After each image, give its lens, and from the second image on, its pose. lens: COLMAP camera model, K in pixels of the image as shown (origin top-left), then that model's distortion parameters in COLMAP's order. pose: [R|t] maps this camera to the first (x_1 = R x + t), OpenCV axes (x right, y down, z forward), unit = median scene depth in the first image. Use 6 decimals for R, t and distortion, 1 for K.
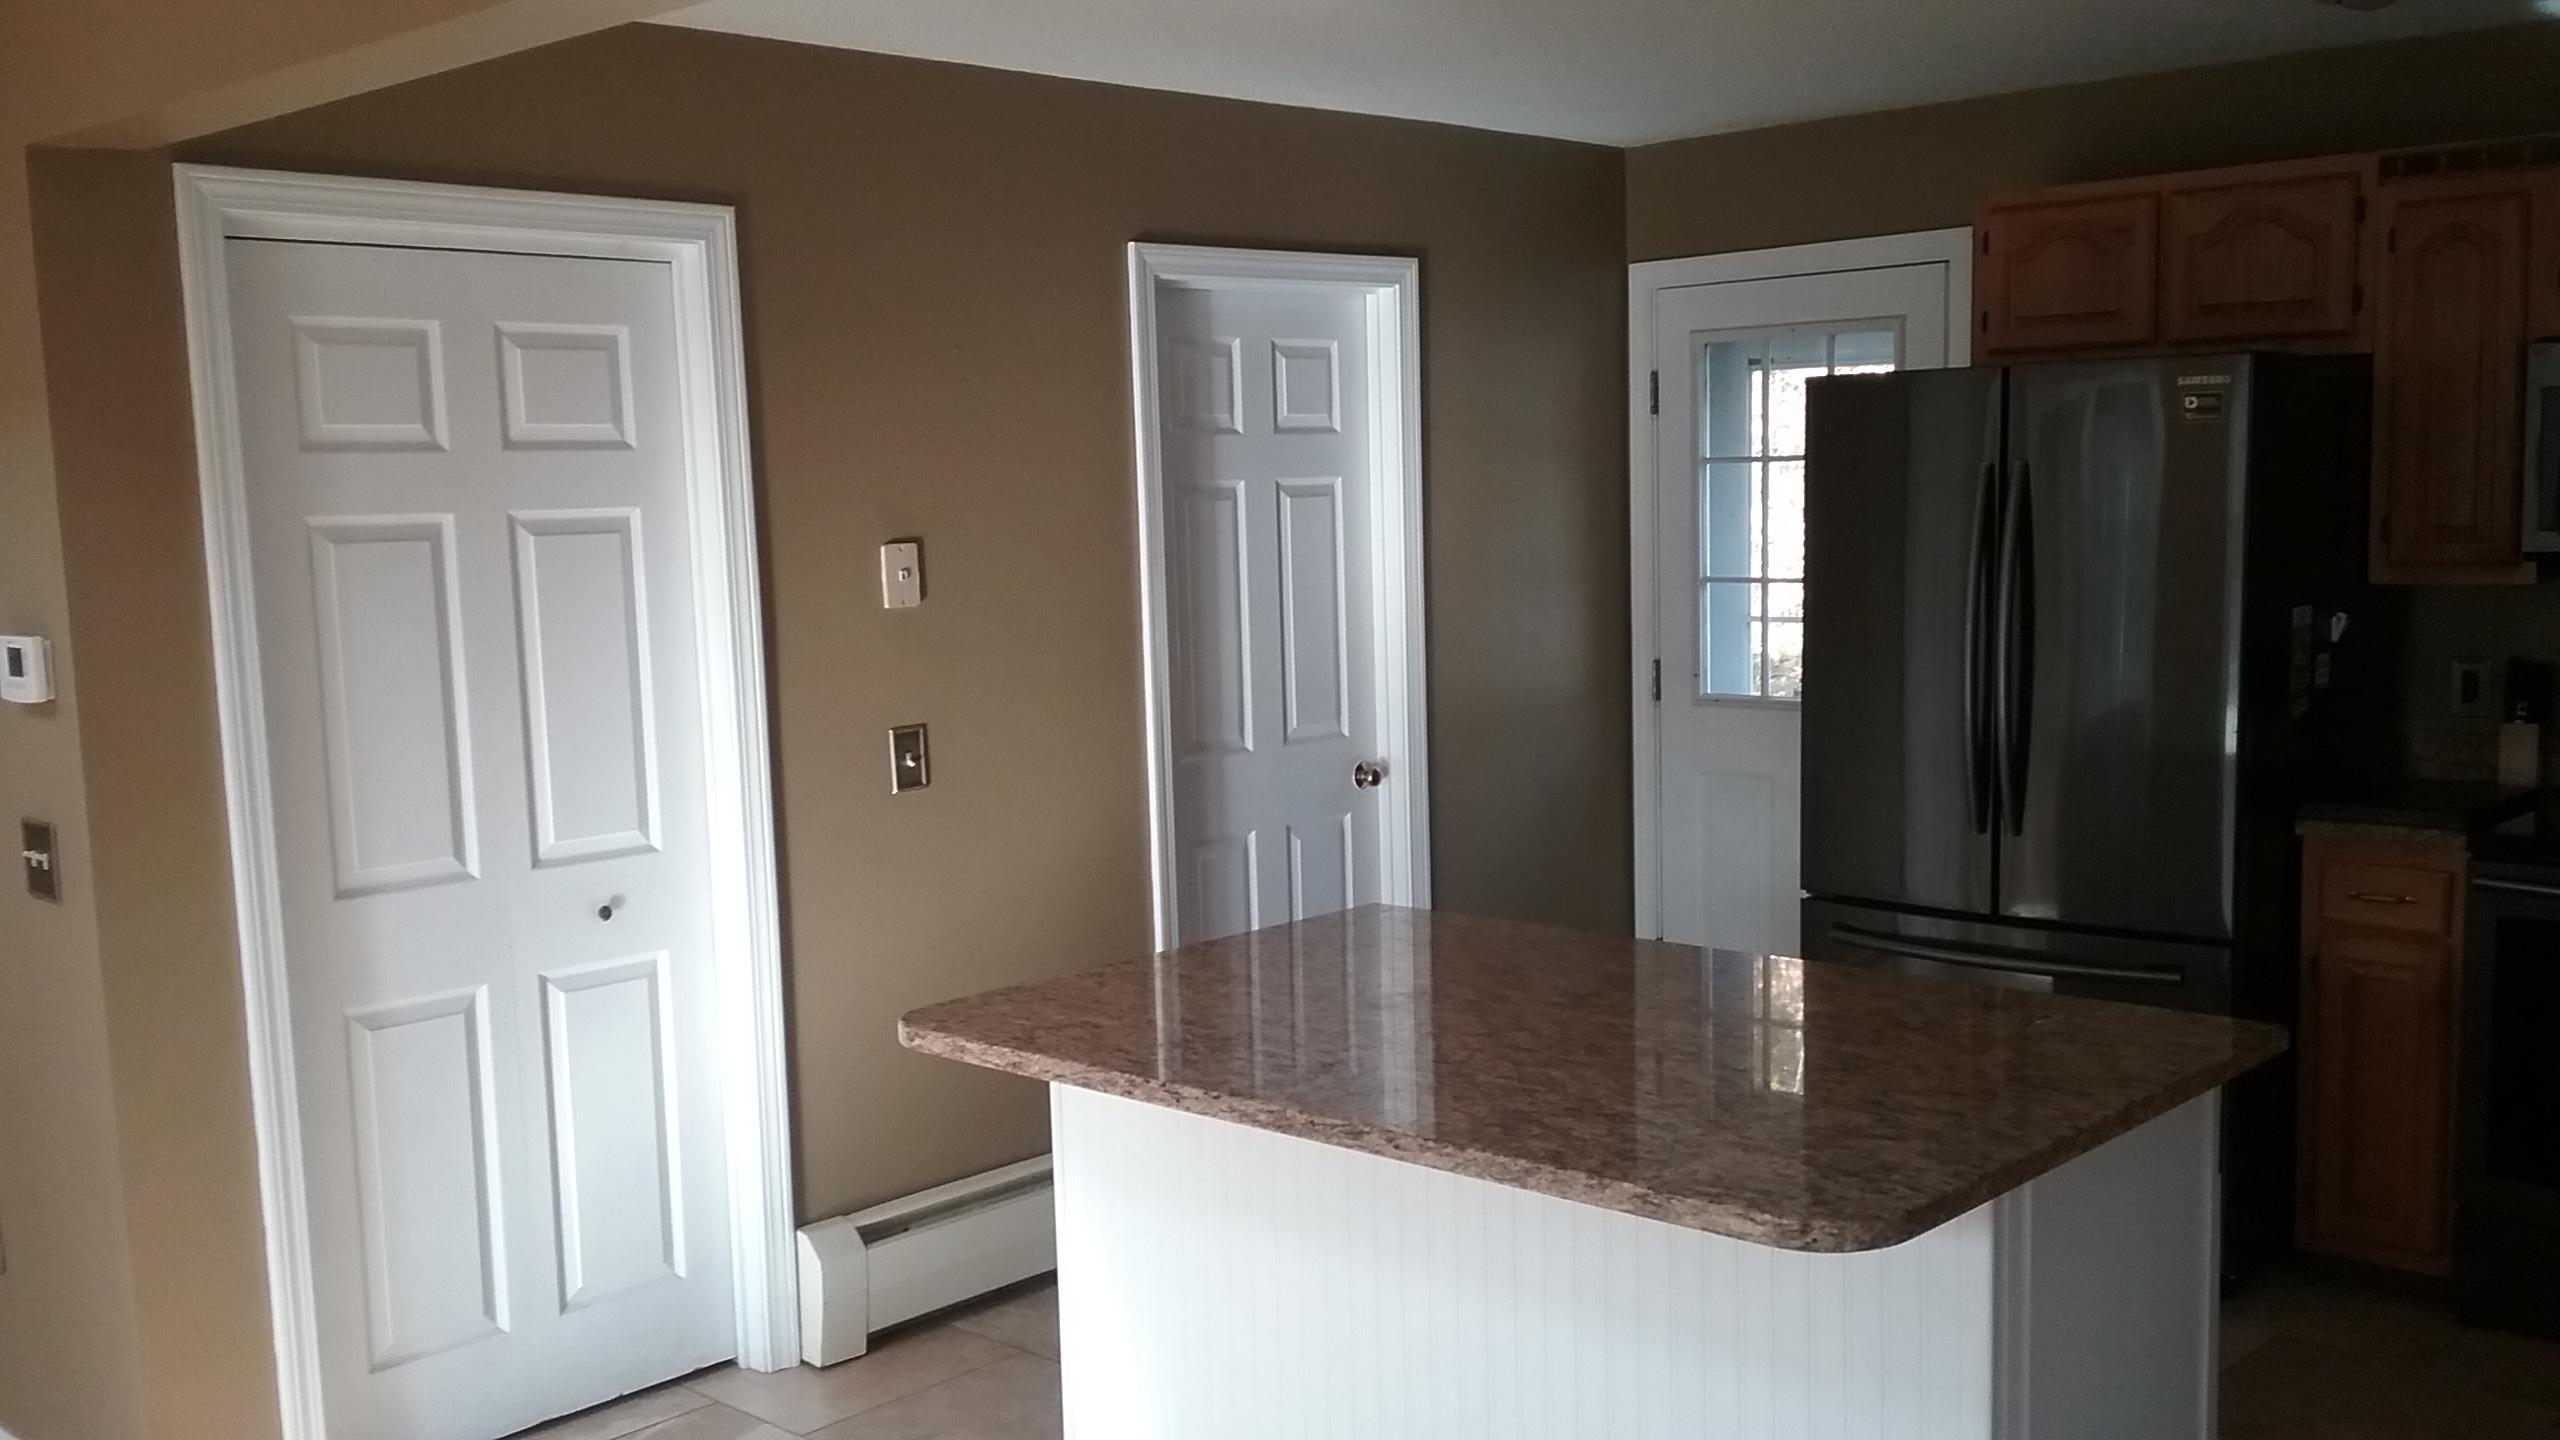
lens RADIAL K [[2359.7, 0, 1287.4], [0, 2359.7, 765.4], [0, 0, 1]] dist [0.073909, -0.000414]
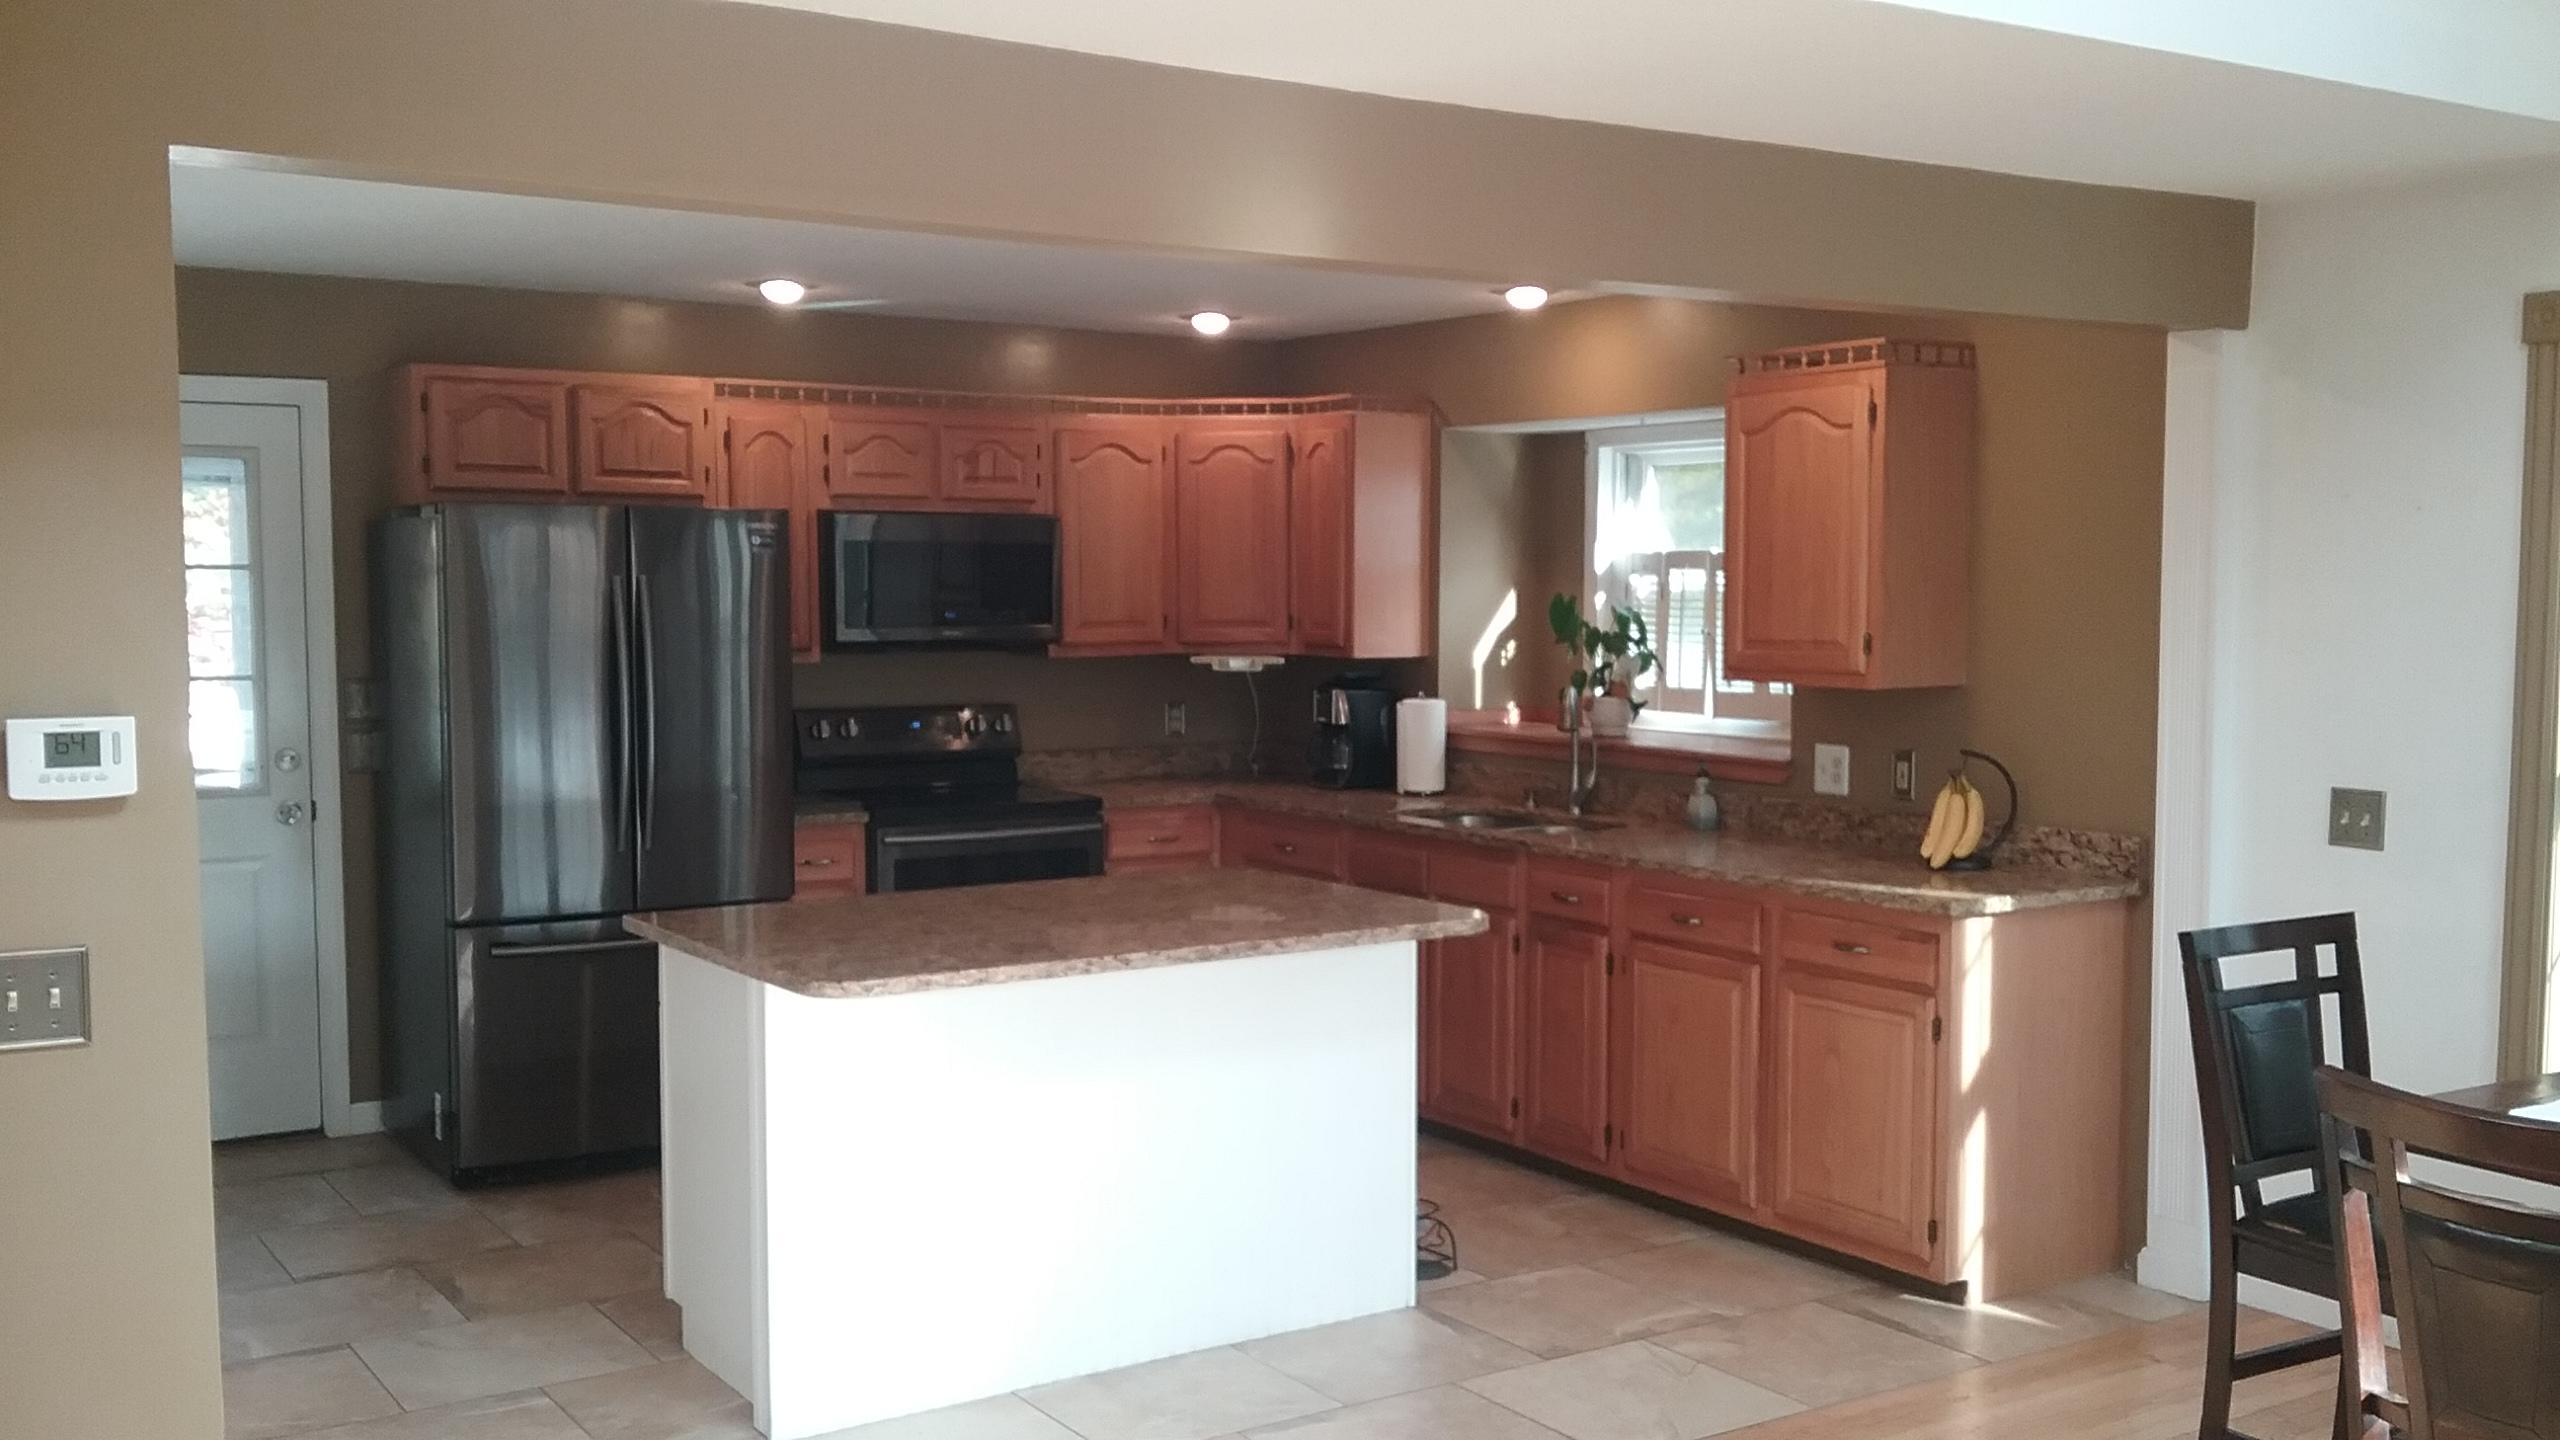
lens RADIAL K [[2359.7, 0, 1287.4], [0, 2359.7, 765.4], [0, 0, 1]] dist [0.073909, -0.000414]
pose [[0.244932, -0.050381, 0.968230, -0.940840], [0.115014, 0.993107, 0.022581, -0.006564], [-0.962694, 0.105829, 0.249039, 0.311406]]
